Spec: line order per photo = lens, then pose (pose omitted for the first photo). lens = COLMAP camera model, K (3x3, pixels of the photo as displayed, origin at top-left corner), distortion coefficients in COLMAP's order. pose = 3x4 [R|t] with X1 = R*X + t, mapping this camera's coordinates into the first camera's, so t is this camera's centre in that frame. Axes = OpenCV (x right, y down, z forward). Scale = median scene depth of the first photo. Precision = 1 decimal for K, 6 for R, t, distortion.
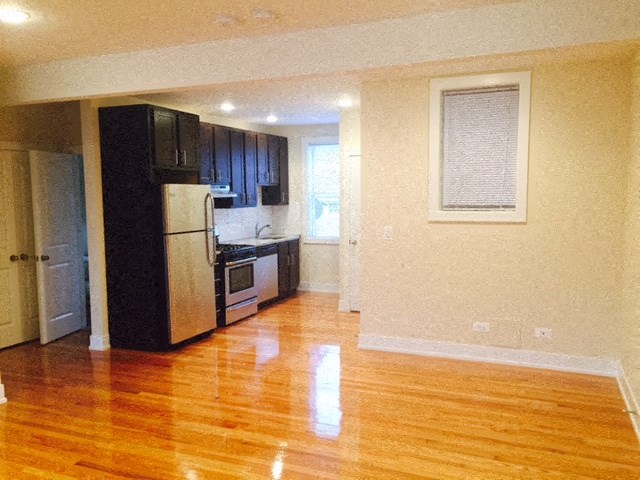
lens RADIAL K [[543.2, 0, 319.0], [0, 543.2, 236.9], [0, 0, 1]] dist [0.048702, 0.012645]
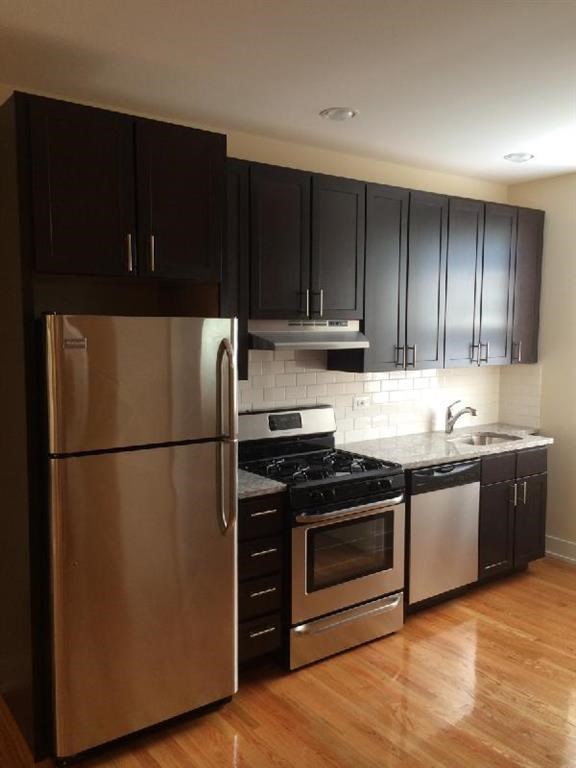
lens RADIAL K [[651.8, 0, 273.6], [0, 651.8, 387.9], [0, 0, 1]] dist [0.048702, 0.012645]
pose [[0.851240, 0.058048, -0.521556, 0.052194], [-0.051332, 0.998308, 0.027330, -0.051380], [0.522260, 0.003508, 0.852779, 0.521351]]
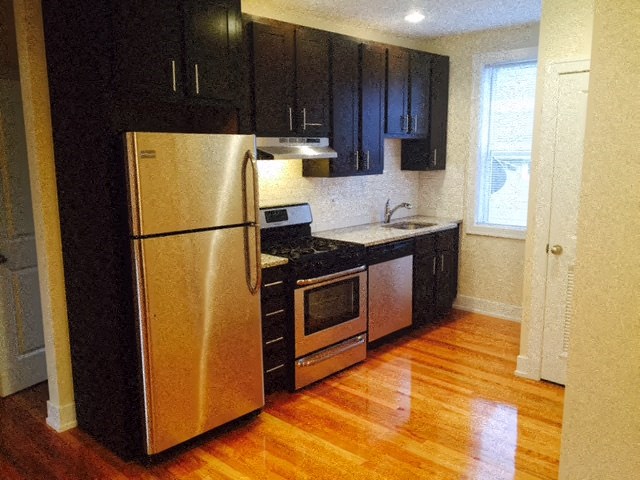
lens RADIAL K [[543.2, 0, 318.1], [0, 543.2, 245.0], [0, 0, 1]] dist [0.048702, 0.012645]
pose [[0.938632, 0.059290, -0.339785, 0.029181], [-0.027858, 0.994928, 0.096651, -0.036781], [0.343793, -0.081254, 0.935524, 0.445383]]
